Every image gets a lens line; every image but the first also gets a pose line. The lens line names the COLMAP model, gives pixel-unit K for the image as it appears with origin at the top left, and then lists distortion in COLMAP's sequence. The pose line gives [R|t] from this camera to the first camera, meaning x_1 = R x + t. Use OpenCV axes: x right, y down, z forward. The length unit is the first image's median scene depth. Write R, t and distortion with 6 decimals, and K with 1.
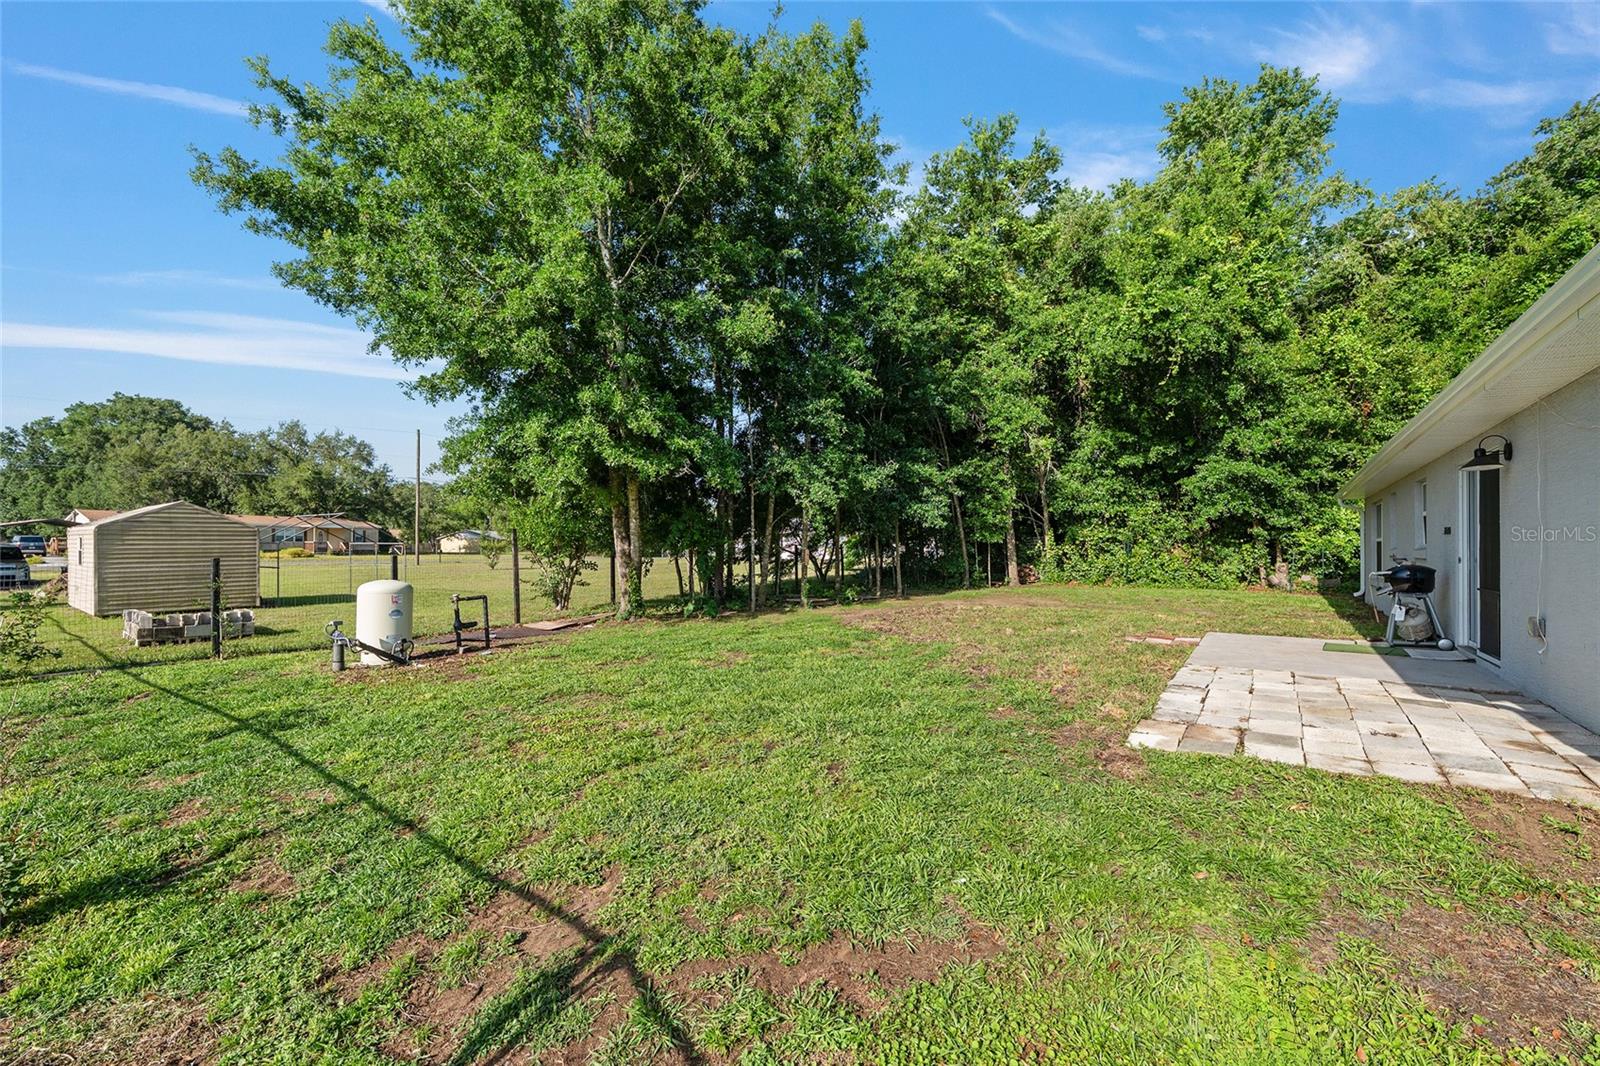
lens RADIAL K [[671.4, 0, 783.4], [0, 671.4, 535.6], [0, 0, 1]] dist [-0.012525, 0.000766]
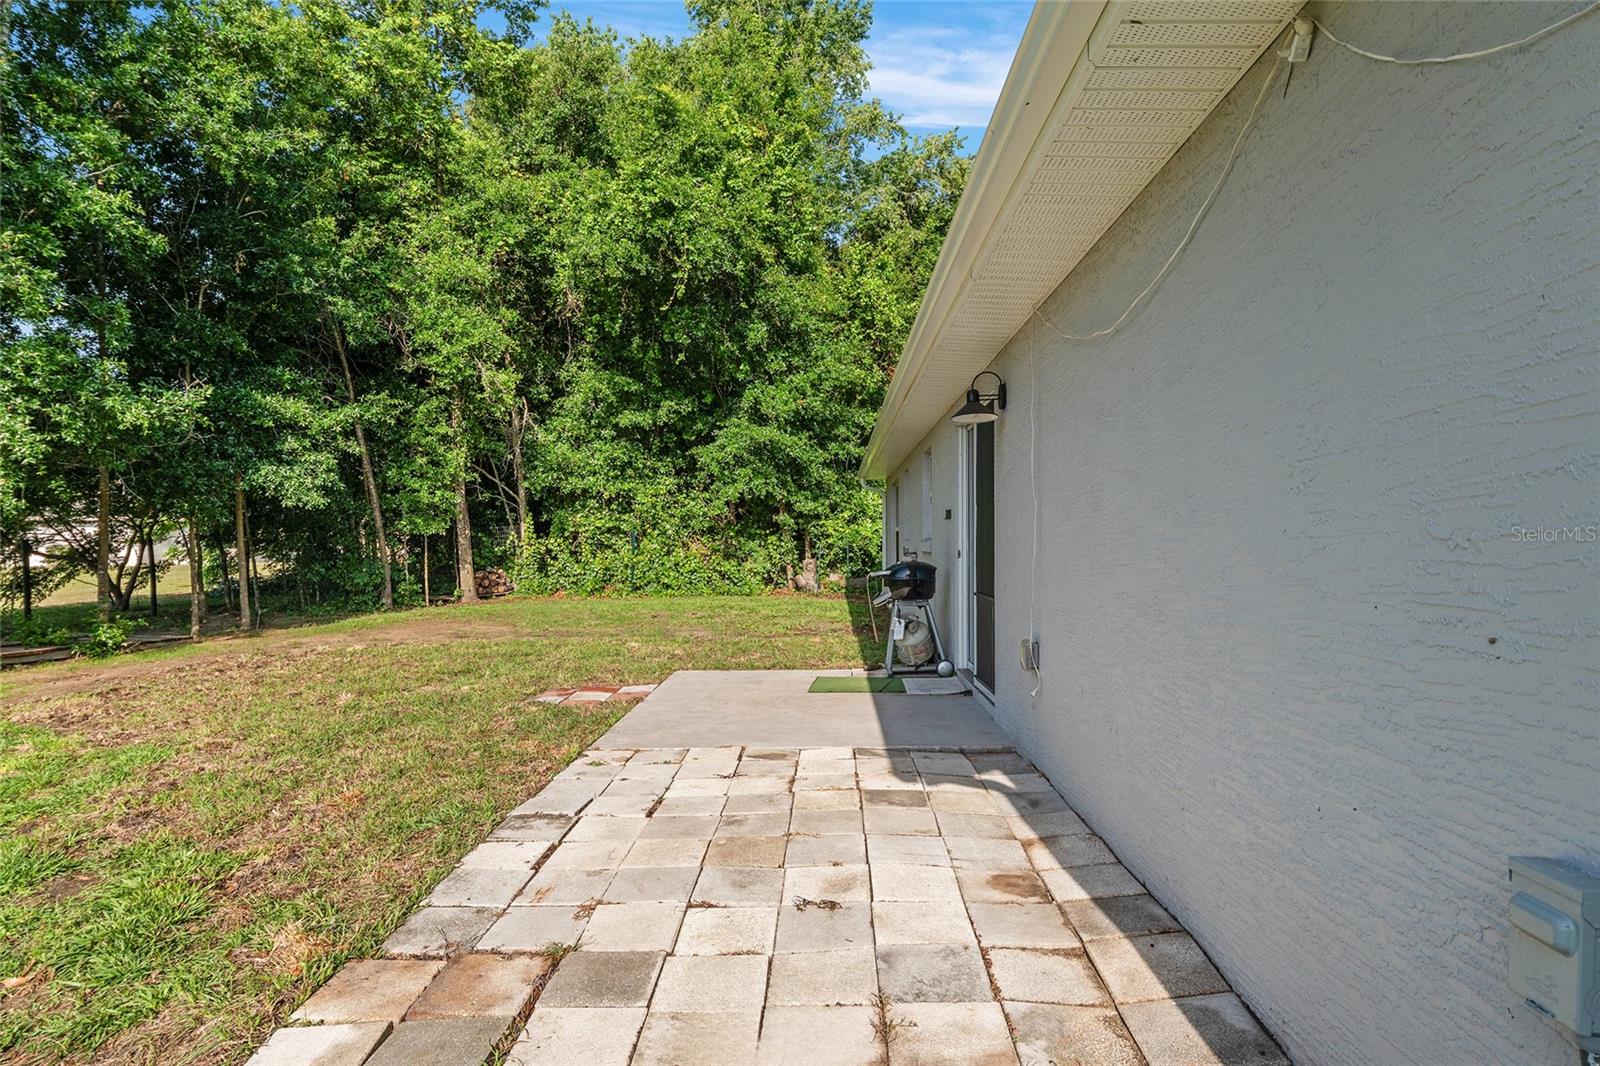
lens RADIAL K [[946.1, 0, 806.6], [0, 946.1, 530.7], [0, 0, 1]] dist [0.004623, 0.002176]
pose [[0.817107, -0.000038, 0.576486, 0.102884], [-0.002790, 0.999988, 0.004021, 0.002733], [-0.576479, -0.004894, 0.817097, 0.089166]]
